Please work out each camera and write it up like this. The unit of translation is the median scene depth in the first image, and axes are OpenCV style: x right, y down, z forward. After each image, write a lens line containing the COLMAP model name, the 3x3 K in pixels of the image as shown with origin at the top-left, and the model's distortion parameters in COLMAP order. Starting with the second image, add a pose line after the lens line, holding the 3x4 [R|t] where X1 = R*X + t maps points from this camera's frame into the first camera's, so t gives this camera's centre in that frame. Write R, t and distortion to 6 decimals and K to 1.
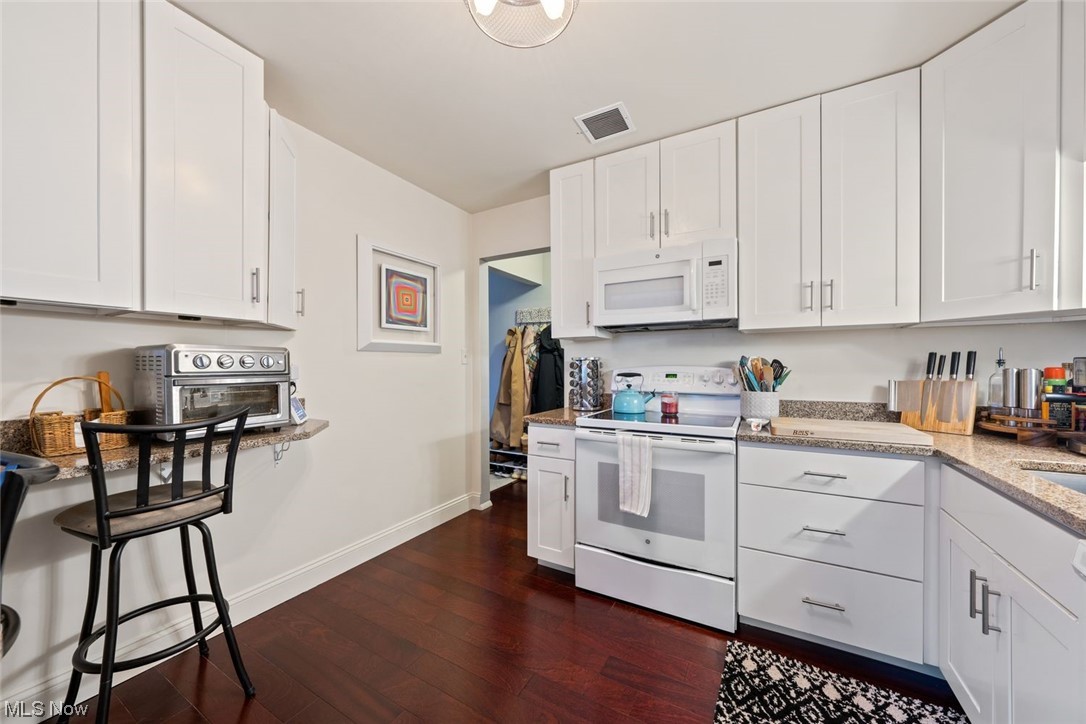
lens RADIAL K [[379.3, 0, 538.8], [0, 379.3, 365.5], [0, 0, 1]] dist [-0.001204, 0.000025]
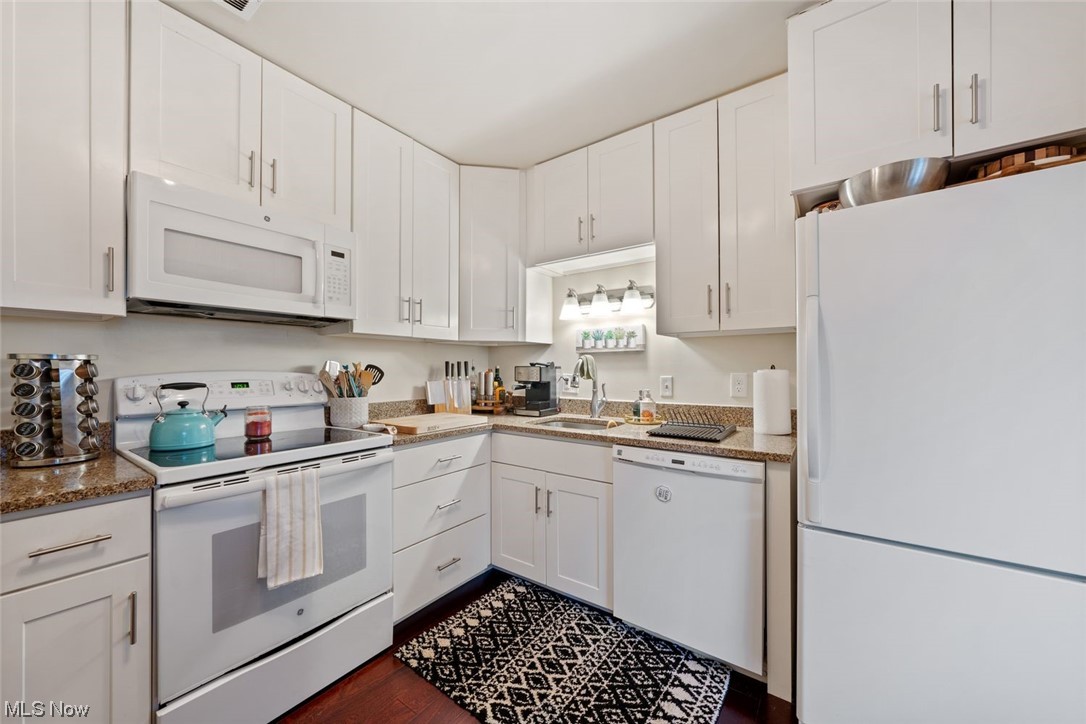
lens RADIAL K [[406.8, 0, 529.5], [0, 406.8, 367.4], [0, 0, 1]] dist [-0.002602, -0.000101]
pose [[0.129137, 0.005764, 0.991610, -0.443871], [0.000228, 0.999983, -0.005842, -0.002228], [-0.991627, 0.000981, 0.129133, 0.471130]]
